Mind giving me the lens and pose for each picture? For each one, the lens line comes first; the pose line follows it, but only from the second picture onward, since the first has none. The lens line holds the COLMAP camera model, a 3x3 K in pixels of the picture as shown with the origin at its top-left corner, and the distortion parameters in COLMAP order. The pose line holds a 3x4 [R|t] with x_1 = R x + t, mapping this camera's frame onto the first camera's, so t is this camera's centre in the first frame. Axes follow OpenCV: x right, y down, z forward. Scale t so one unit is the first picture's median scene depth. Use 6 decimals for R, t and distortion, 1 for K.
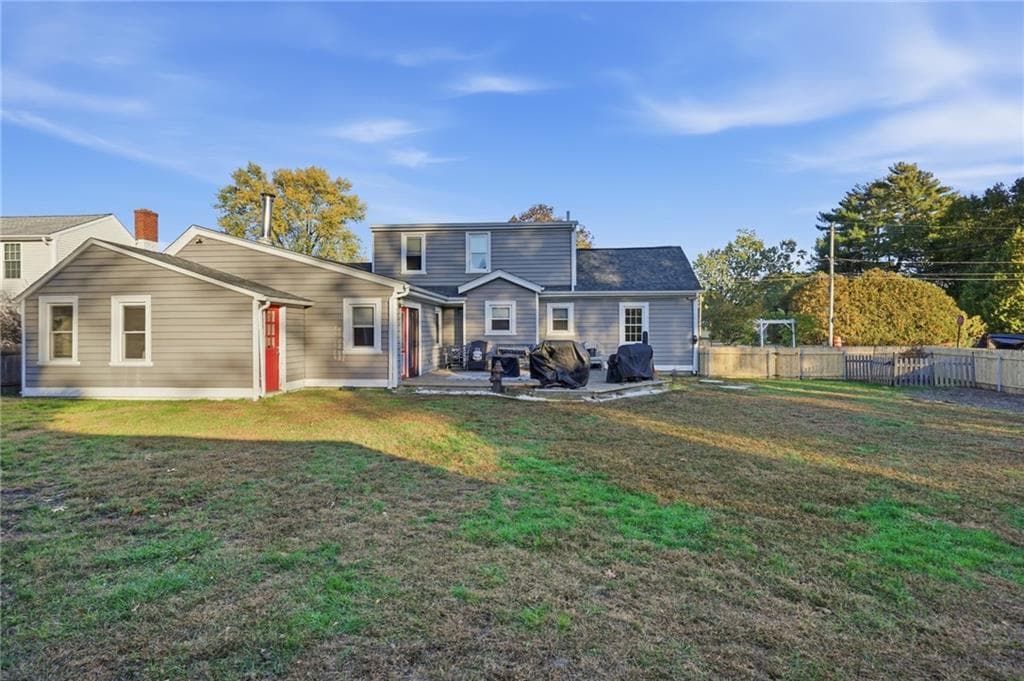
lens RADIAL K [[490.3, 0, 512.0], [0, 490.3, 340.5], [0, 0, 1]] dist [-0.004026, -0.000218]
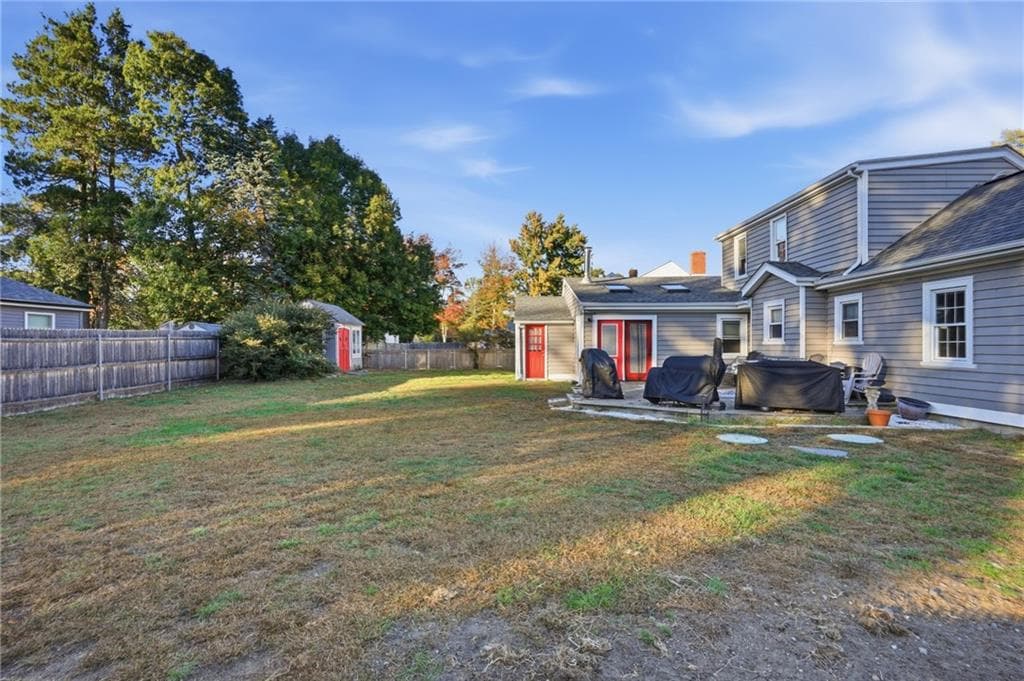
lens RADIAL K [[490.3, 0, 512.0], [0, 490.3, 340.5], [0, 0, 1]] dist [-0.004026, -0.000218]
pose [[0.071244, -0.008149, -0.997426, 0.717563], [-0.016373, 0.999822, -0.009338, -0.003499], [0.997324, 0.016996, 0.071098, 0.520629]]
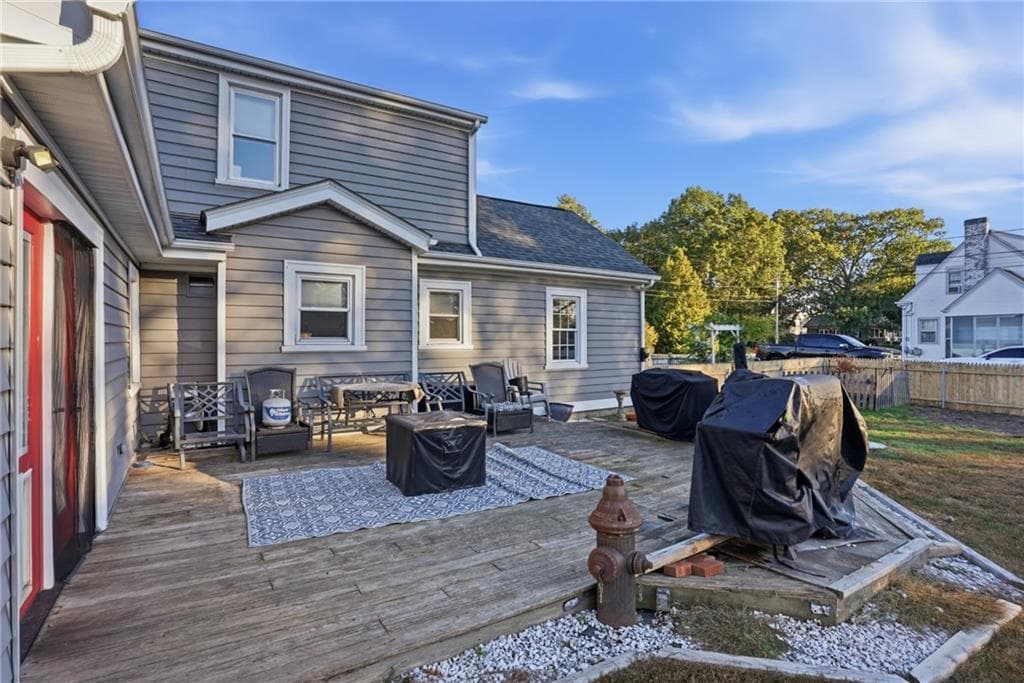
lens RADIAL K [[500.9, 0, 499.3], [0, 500.9, 340.8], [0, 0, 1]] dist [-0.055034, -0.000109]
pose [[0.810216, -0.000214, 0.586131, -0.141232], [0.008588, 0.999897, -0.011505, -0.013308], [-0.586068, 0.014355, 0.810135, 0.592410]]
